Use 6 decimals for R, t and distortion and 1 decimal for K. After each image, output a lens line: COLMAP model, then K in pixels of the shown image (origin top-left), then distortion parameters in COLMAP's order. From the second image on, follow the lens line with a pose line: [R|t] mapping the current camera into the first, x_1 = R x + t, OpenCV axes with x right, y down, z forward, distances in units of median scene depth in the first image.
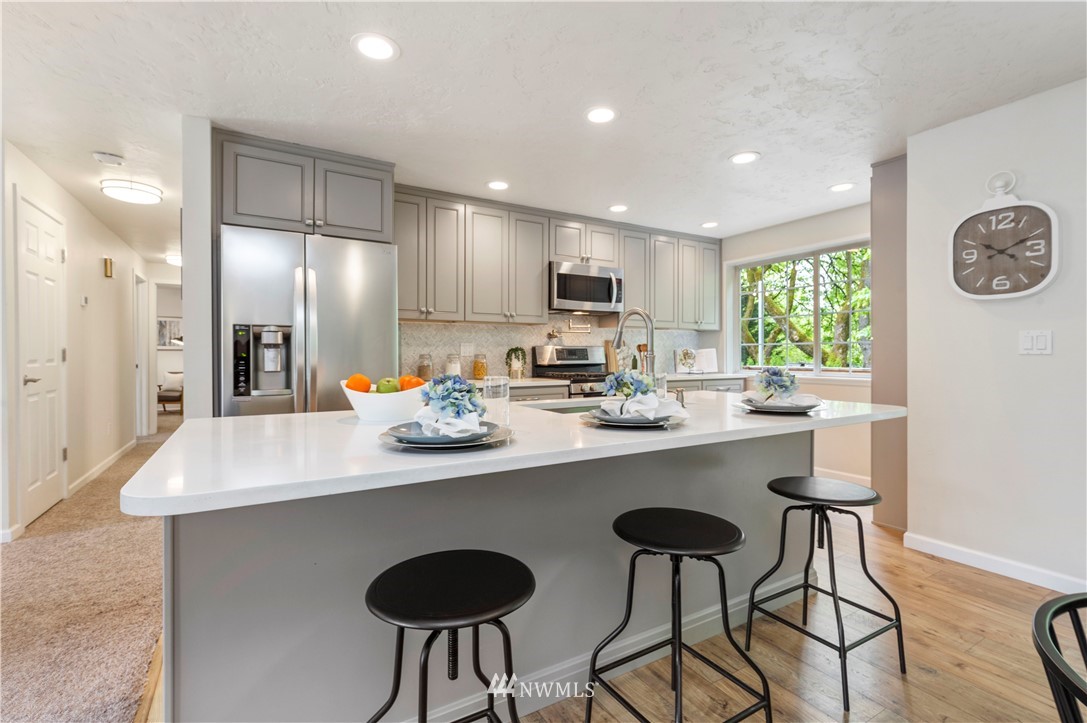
lens RADIAL K [[490.5, 0, 541.2], [0, 490.5, 356.2], [0, 0, 1]] dist [0.002894, 0.000283]
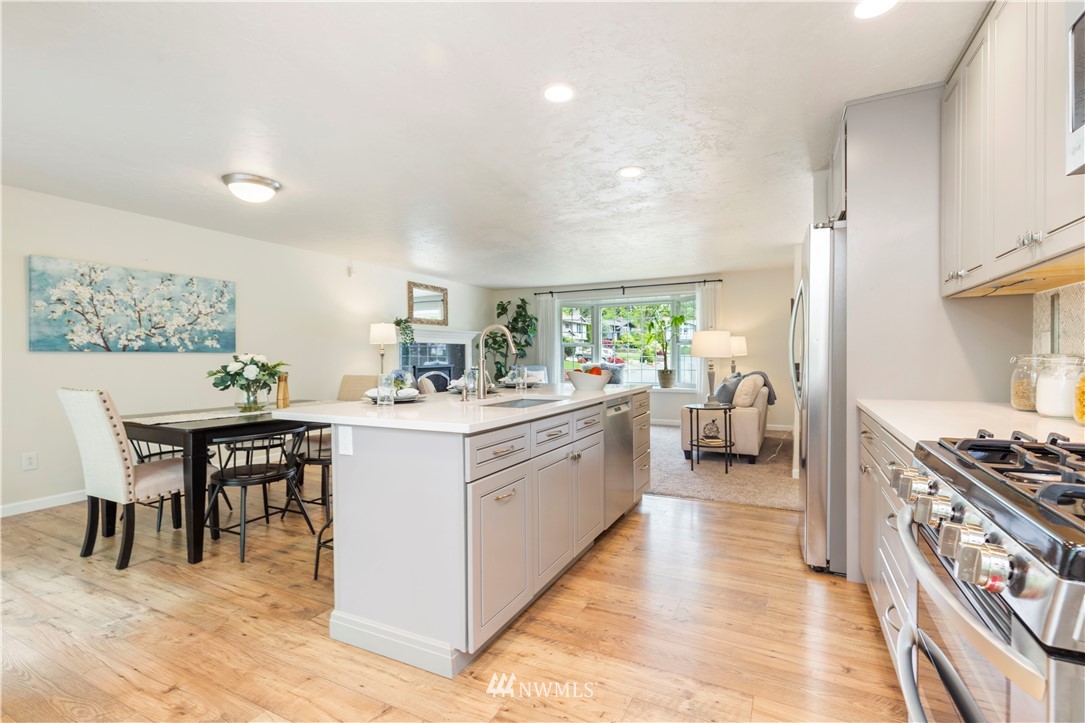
lens RADIAL K [[502.9, 0, 539.7], [0, 502.9, 365.5], [0, 0, 1]] dist [0.002107, 0.000554]
pose [[-0.843872, 0.019160, -0.536203, 0.422023], [0.009307, 0.999735, 0.021077, -0.007719], [0.536464, 0.012796, -0.843826, 1.142603]]
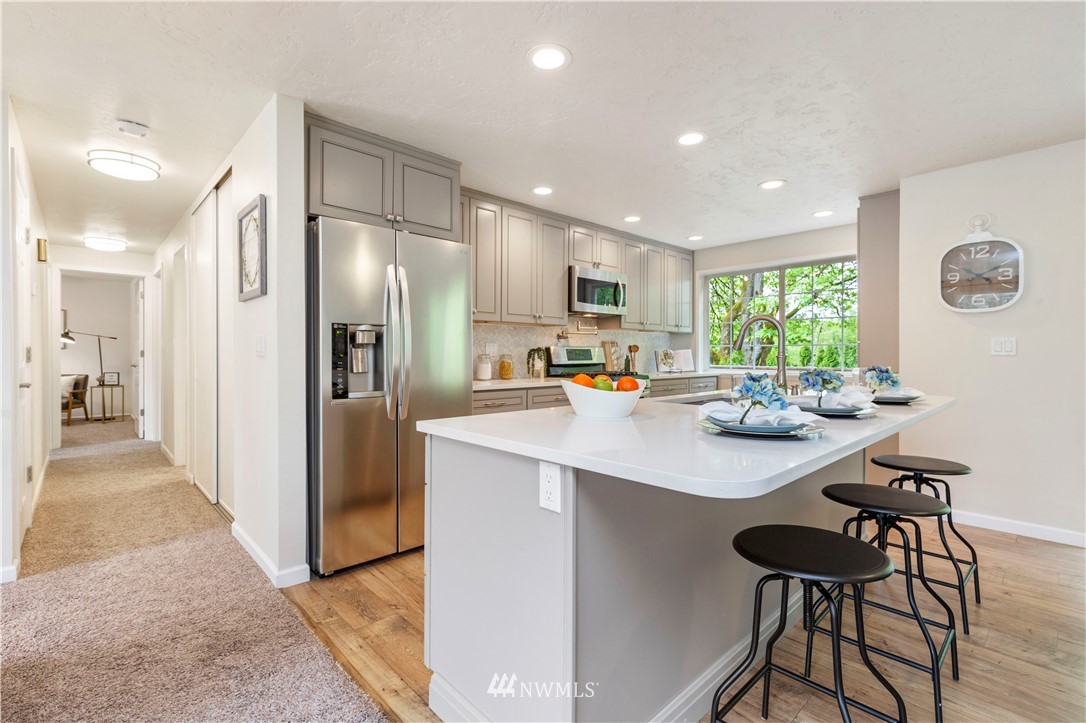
lens RADIAL K [[488.7, 0, 540.3], [0, 488.7, 357.3], [0, 0, 1]] dist [0.006954, 0.000197]
pose [[0.975589, 0.000025, 0.219603, -0.290555], [-0.000594, 0.999997, 0.002525, -0.000883], [-0.219602, -0.002594, 0.975586, -0.001363]]
